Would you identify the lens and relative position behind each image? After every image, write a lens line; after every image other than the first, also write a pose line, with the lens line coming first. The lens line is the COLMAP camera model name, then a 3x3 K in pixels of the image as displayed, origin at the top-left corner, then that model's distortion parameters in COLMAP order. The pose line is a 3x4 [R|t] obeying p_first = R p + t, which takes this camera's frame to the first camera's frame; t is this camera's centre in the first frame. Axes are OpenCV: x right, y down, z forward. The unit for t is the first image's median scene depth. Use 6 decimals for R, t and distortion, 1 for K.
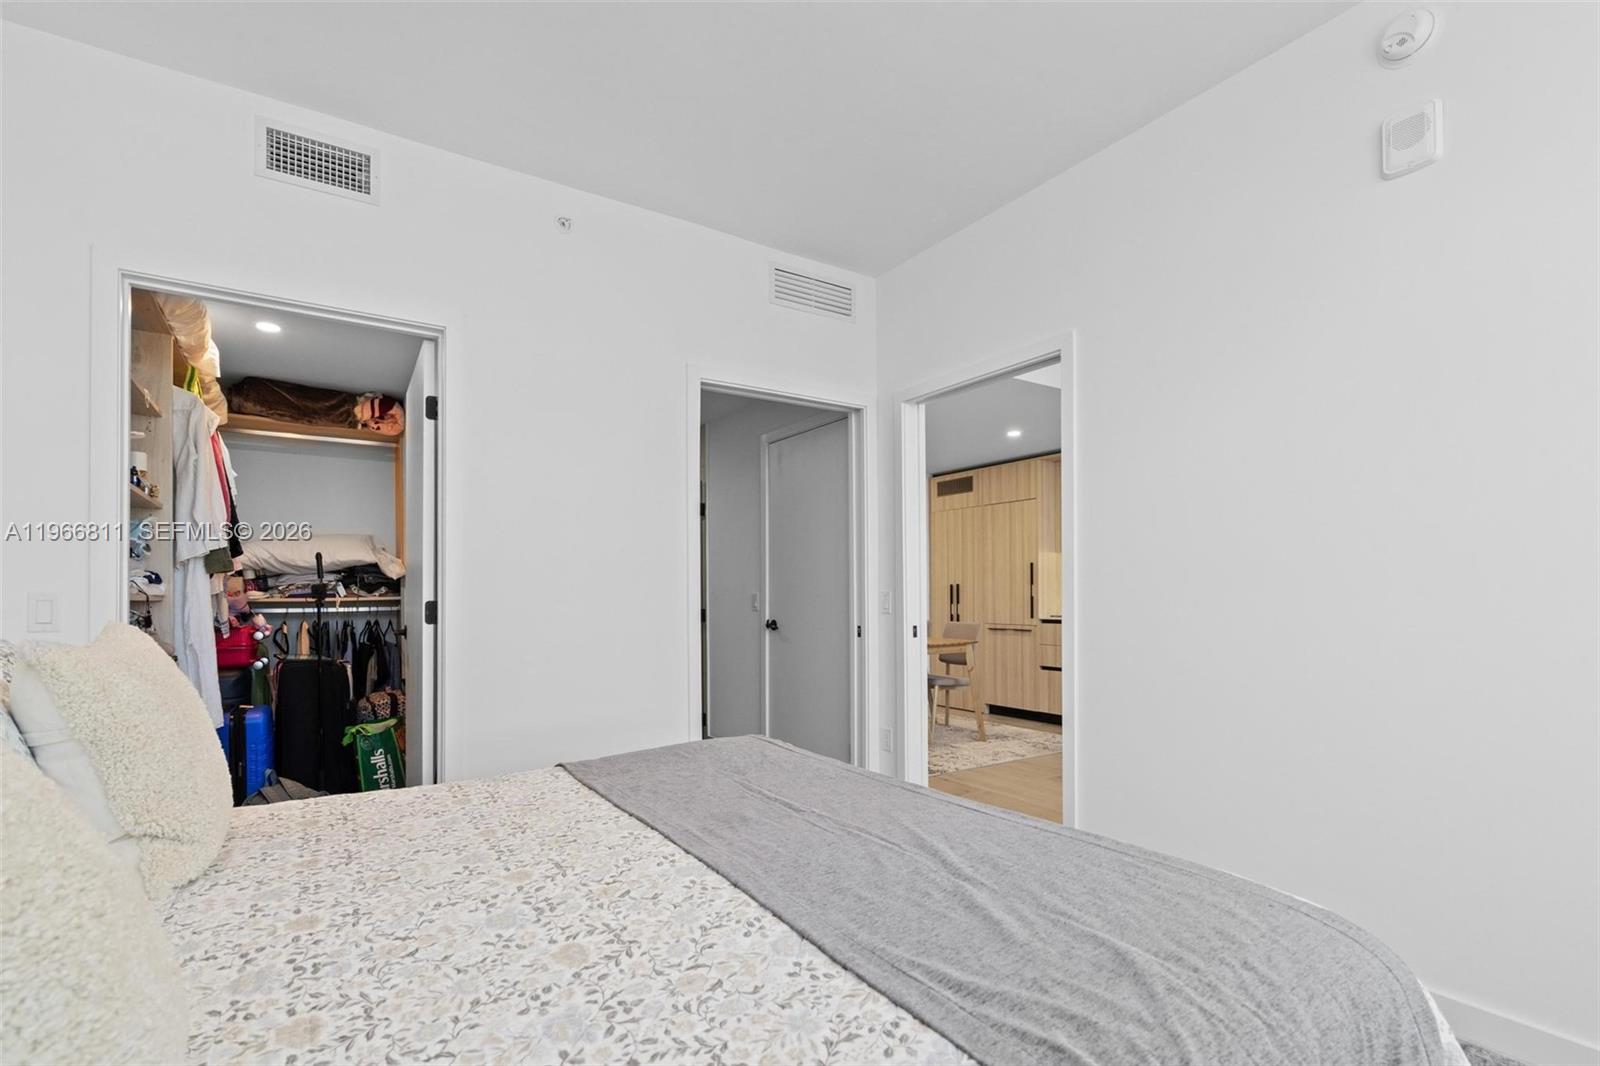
lens RADIAL K [[754.6, 0, 799.7], [0, 754.6, 597.1], [0, 0, 1]] dist [0.000018, 0.000025]
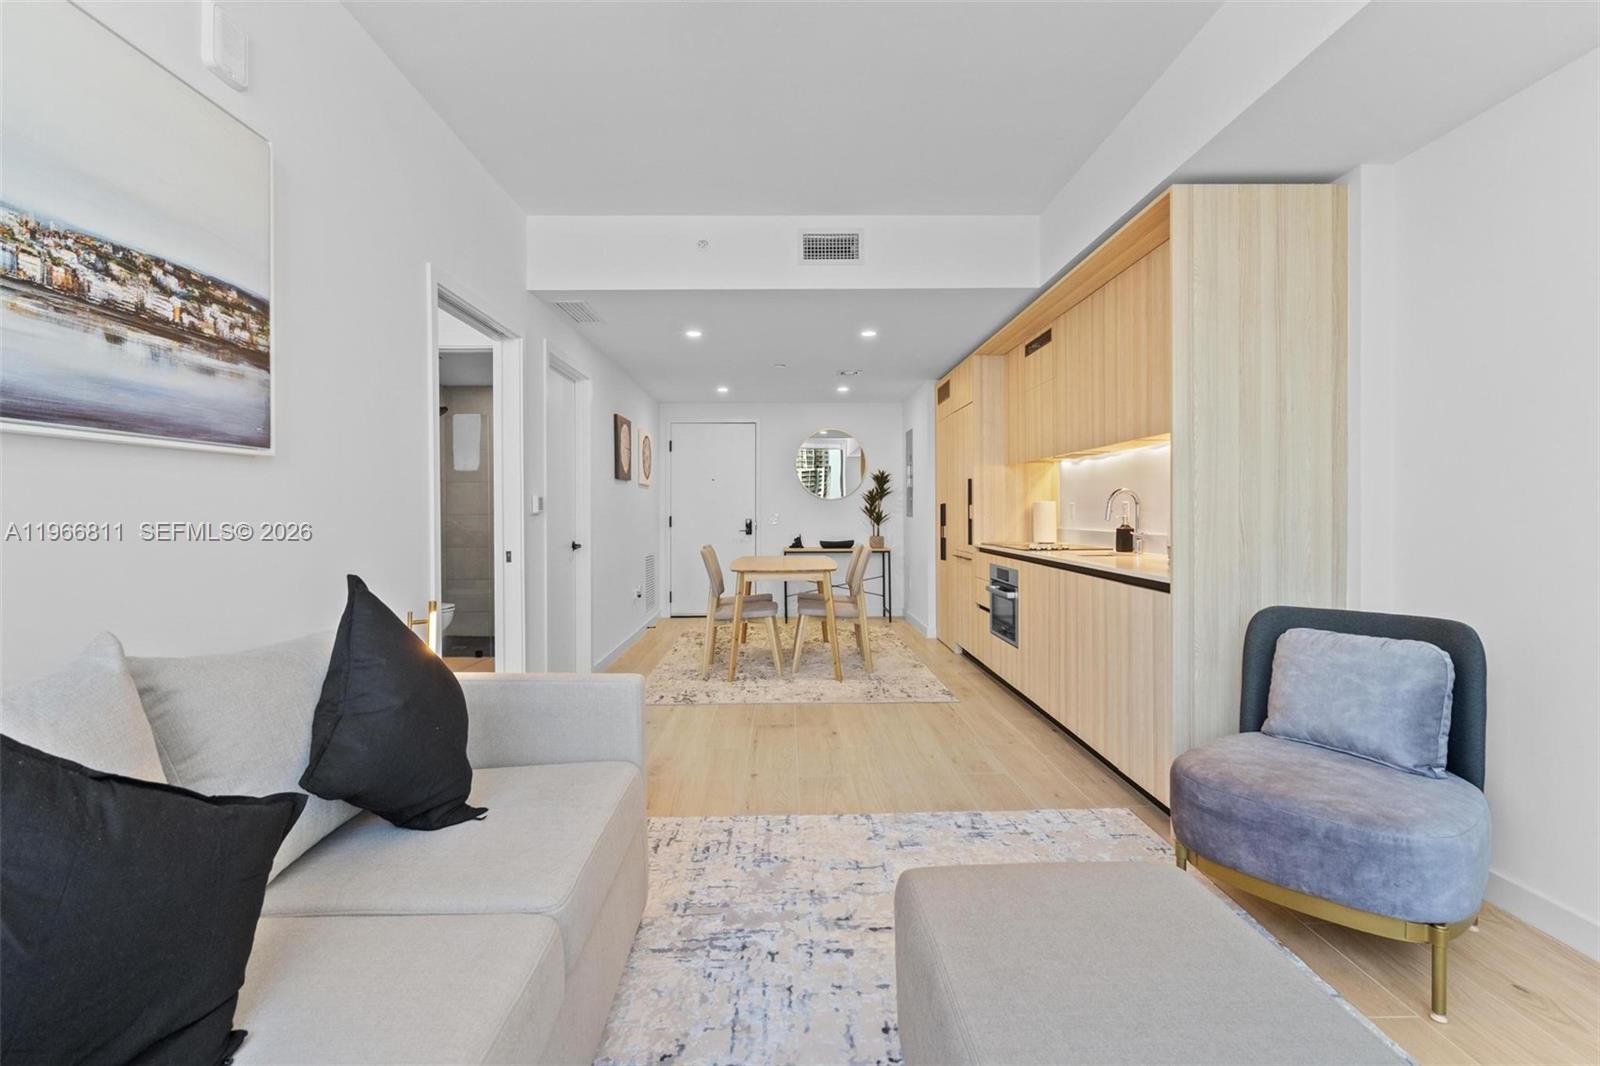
lens RADIAL K [[741.6, 0, 792.0], [0, 741.6, 511.9], [0, 0, 1]] dist [-0.000065, 0.000534]
pose [[0.840210, 0.002139, -0.542256, 0.463353], [-0.000180, 0.999993, 0.003666, -0.009095], [0.542260, -0.002982, 0.840205, 0.155746]]
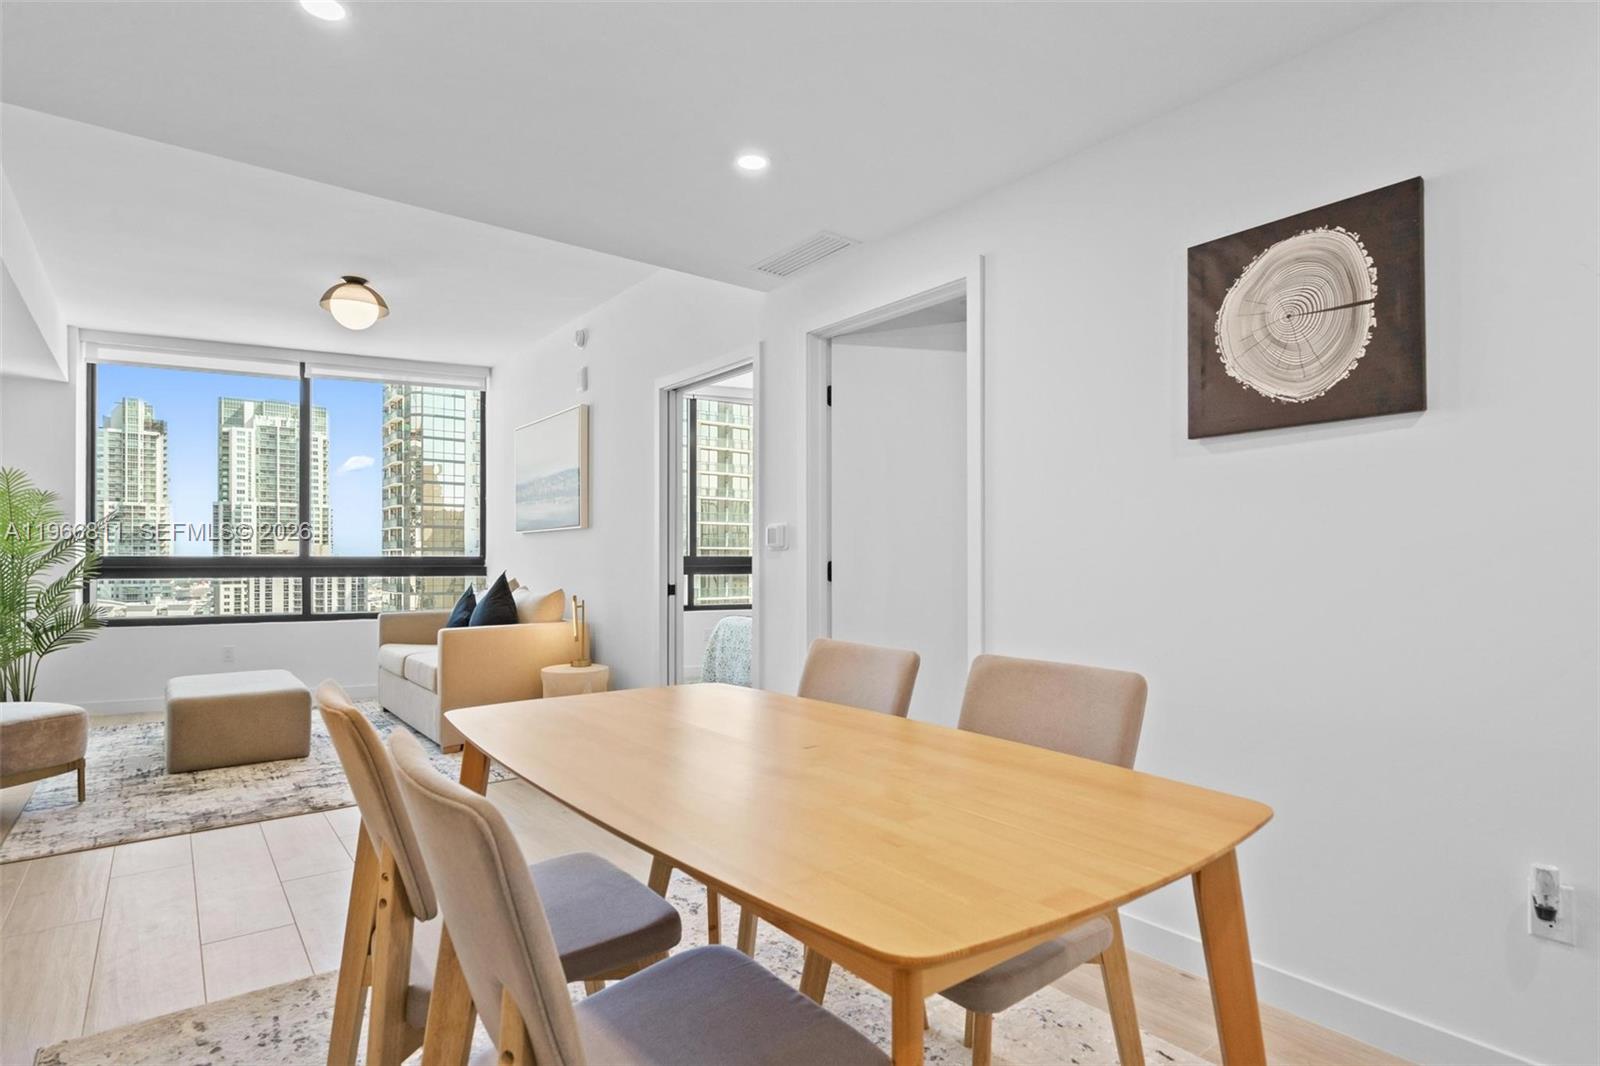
lens RADIAL K [[810.4, 0, 800.0], [0, 810.4, 558.2], [0, 0, 1]] dist [-0.001042, -0.000162]
pose [[-0.996689, 0.005753, -0.081102, 0.086945], [0.005677, 0.999983, 0.001163, -0.001221], [0.081107, 0.000698, -0.996705, 0.906312]]
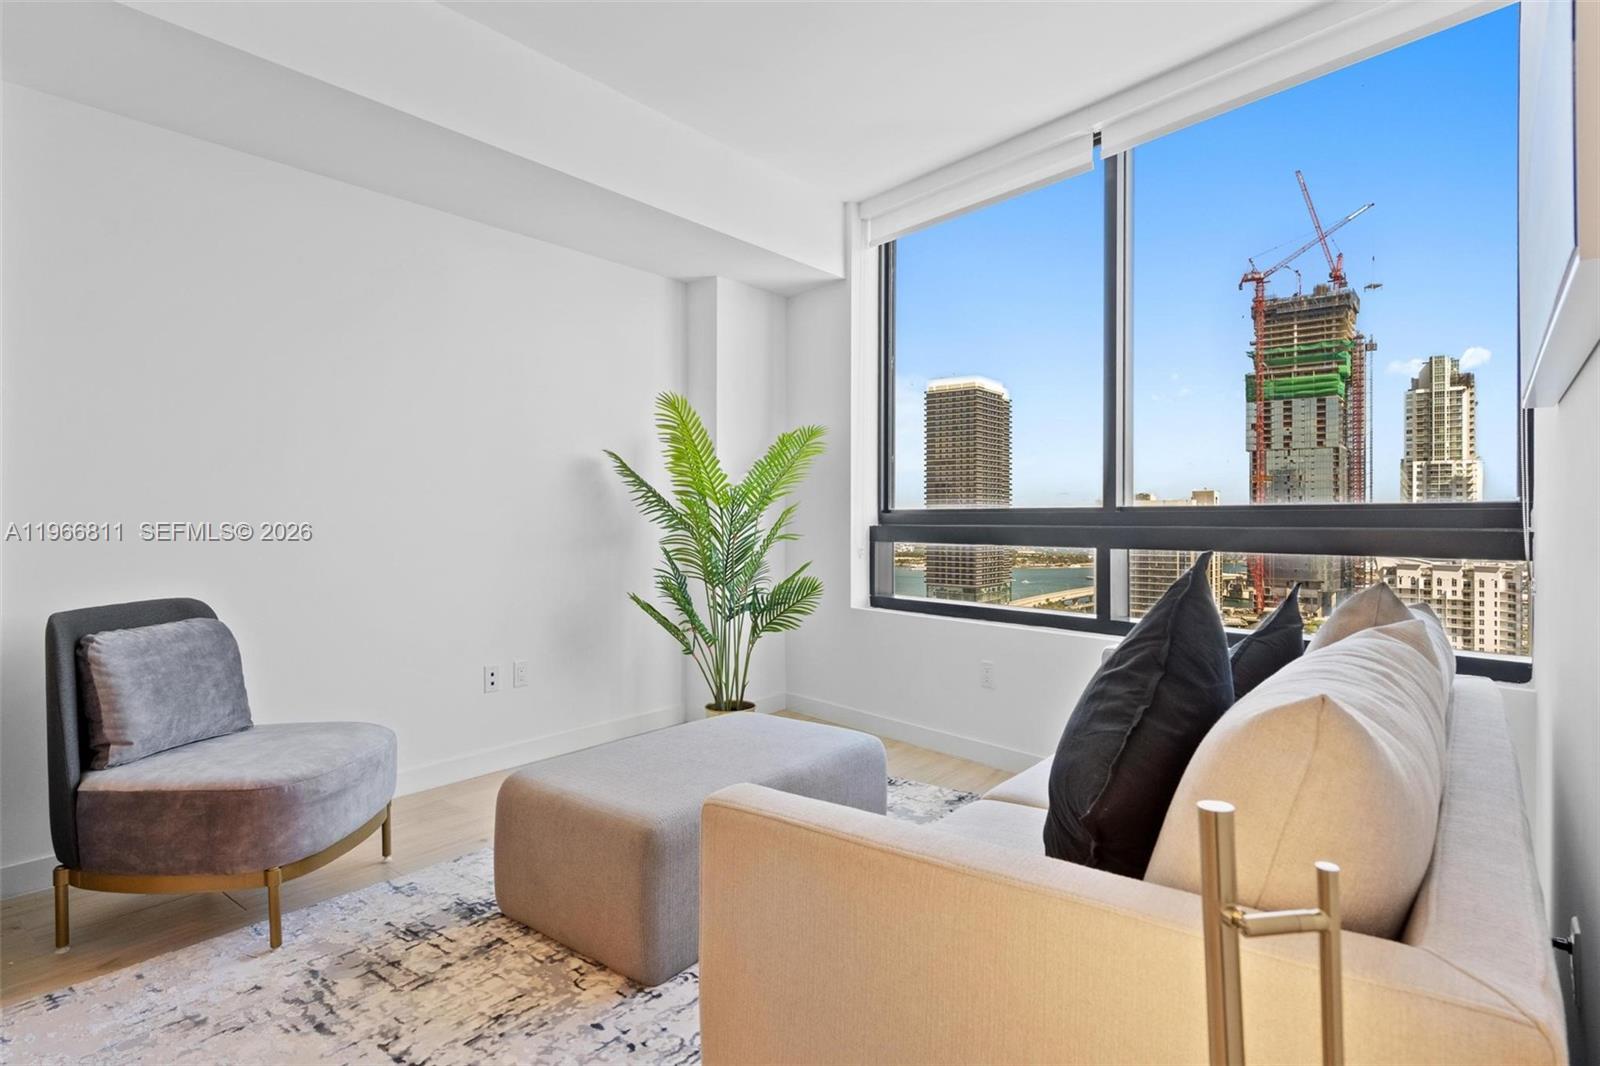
lens RADIAL K [[844.0, 0, 803.7], [0, 844.0, 519.5], [0, 0, 1]] dist [0.001572, 0.000261]
pose [[-0.312641, 0.005403, 0.949856, 0.147563], [0.004868, 0.999980, -0.004086, 0.002214], [-0.949859, 0.003346, -0.312661, 0.368667]]
